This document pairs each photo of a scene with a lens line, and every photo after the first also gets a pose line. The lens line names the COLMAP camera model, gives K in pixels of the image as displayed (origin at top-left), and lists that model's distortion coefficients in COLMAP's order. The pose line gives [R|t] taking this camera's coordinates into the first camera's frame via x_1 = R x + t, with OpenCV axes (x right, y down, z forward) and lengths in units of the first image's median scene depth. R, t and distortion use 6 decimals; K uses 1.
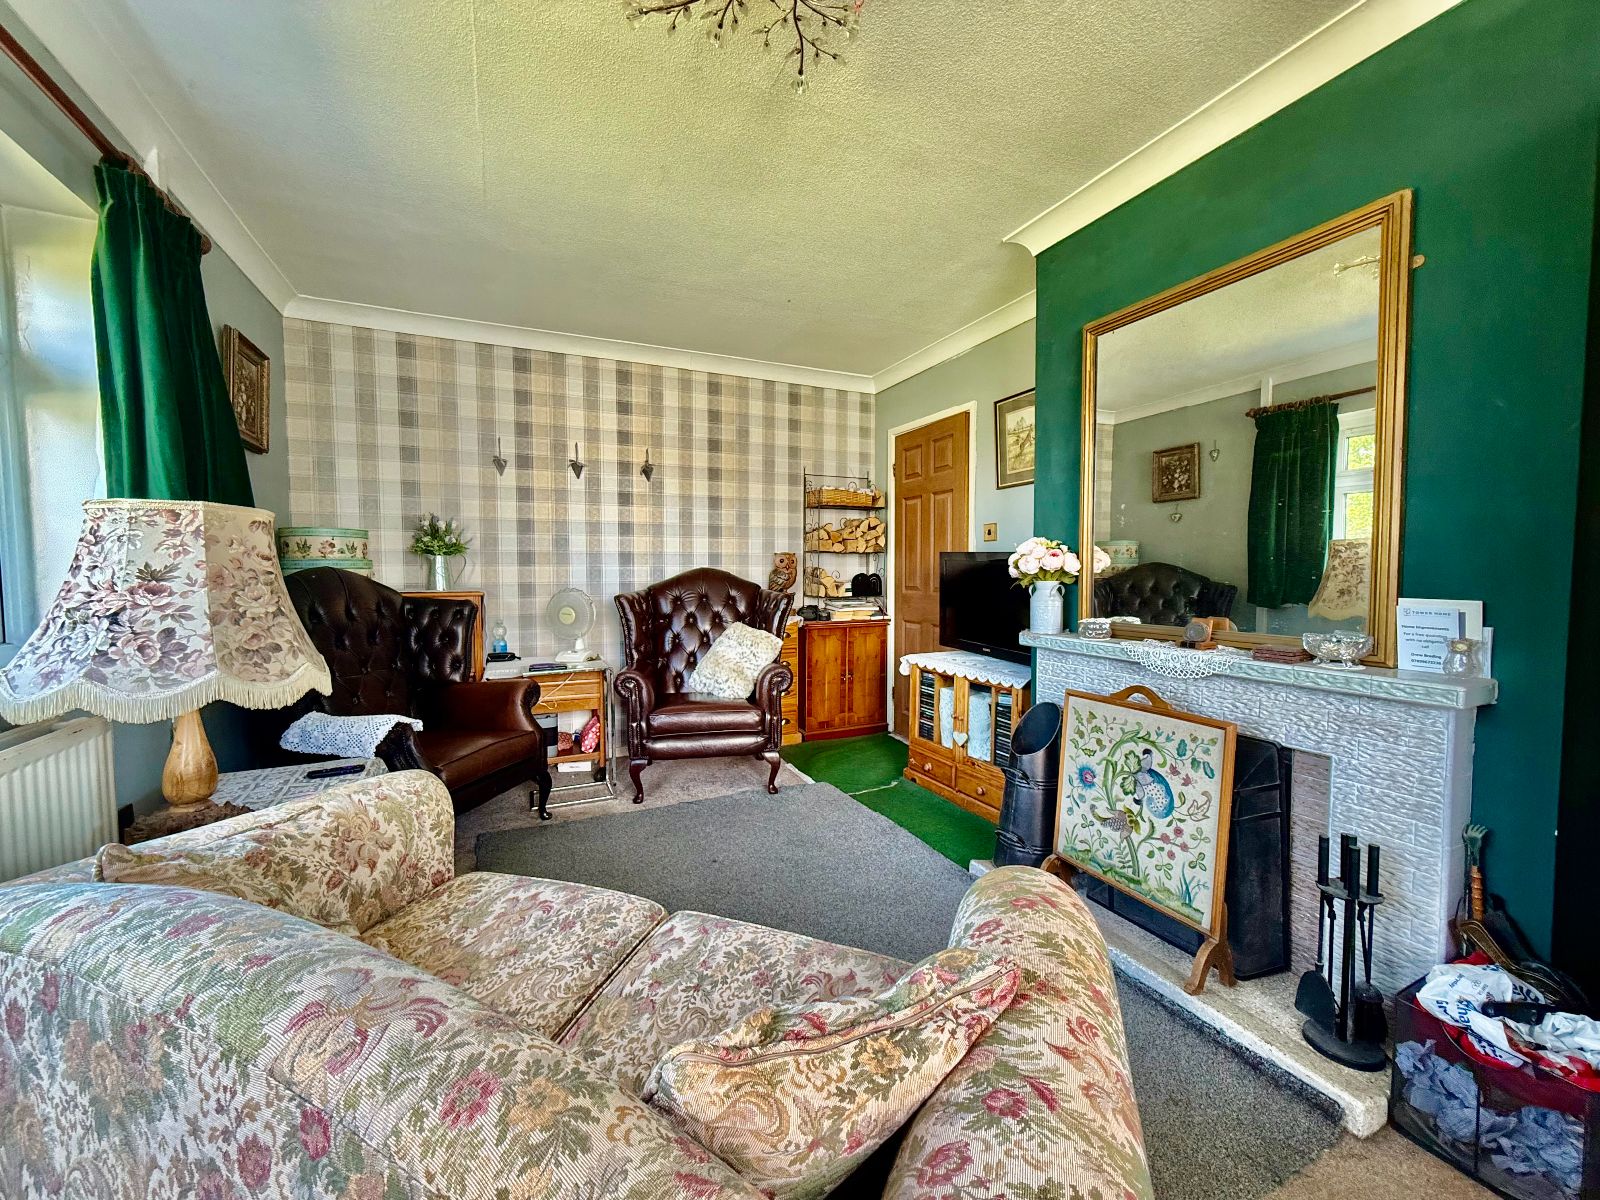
lens RADIAL K [[639.4, 0, 802.5], [0, 639.4, 599.1], [0, 0, 1]] dist [-0.002692, 0.001218]
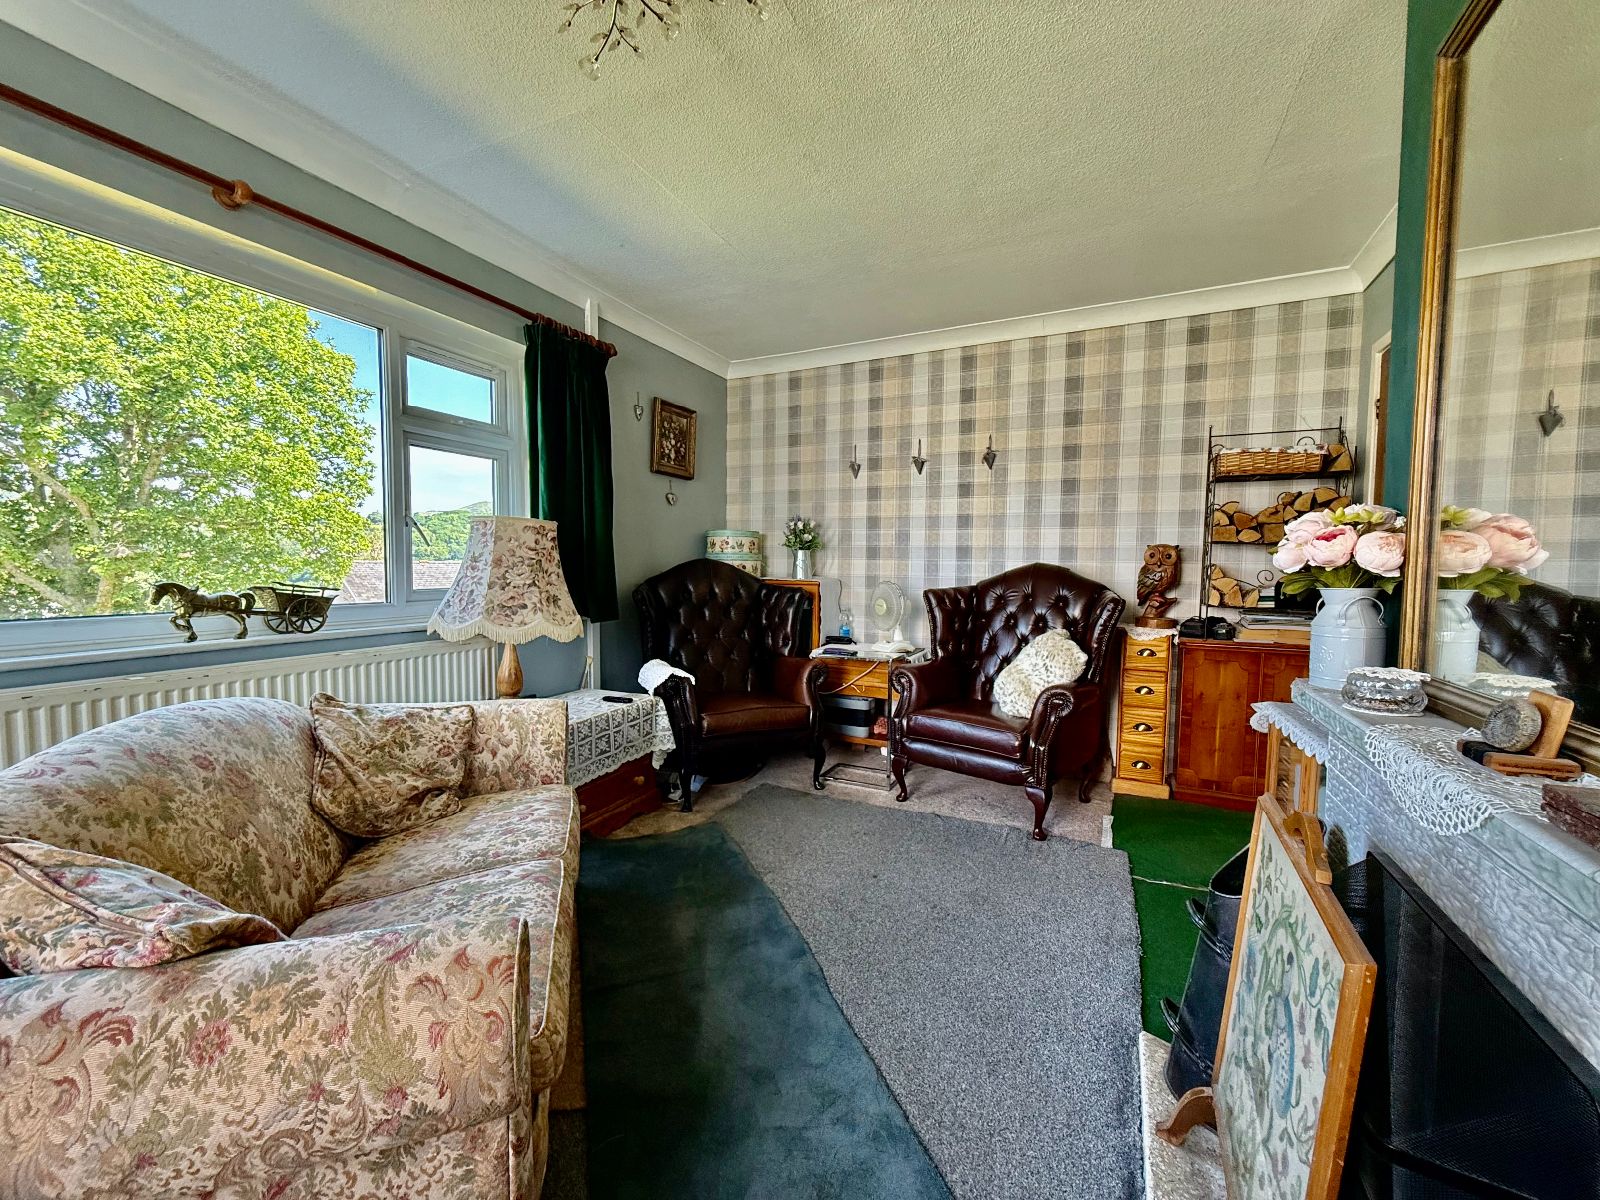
lens RADIAL K [[639.4, 0, 803.3], [0, 639.4, 600.0], [0, 0, 1]] dist [-0.002692, 0.001218]
pose [[0.632712, 0.052241, -0.772623, 0.380026], [-0.050260, 0.998389, 0.026348, -0.007098], [0.772754, 0.022162, 0.634318, 0.249914]]
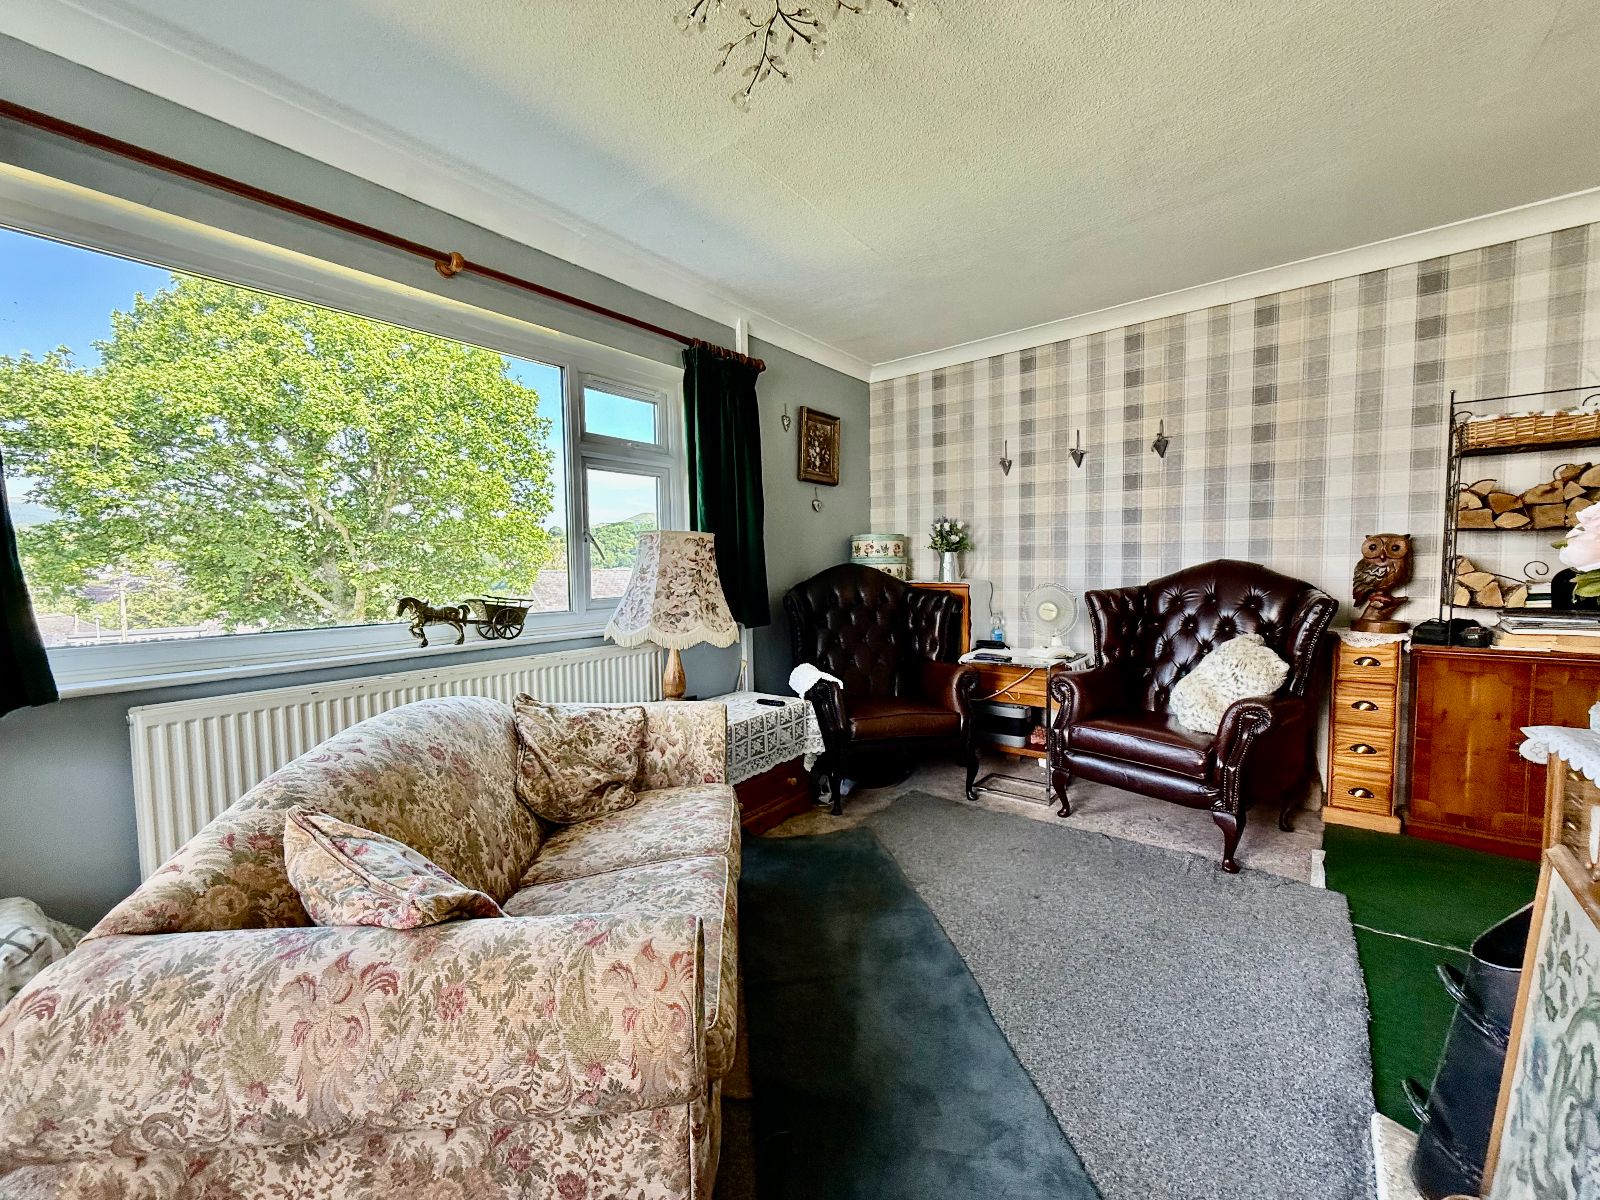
lens RADIAL K [[639.4, 0, 801.5], [0, 639.4, 599.2], [0, 0, 1]] dist [-0.002692, 0.001218]
pose [[0.446351, 0.044343, -0.893759, 0.373378], [-0.031711, 0.998928, 0.033724, -0.013392], [0.894296, 0.013289, 0.447278, 0.243474]]
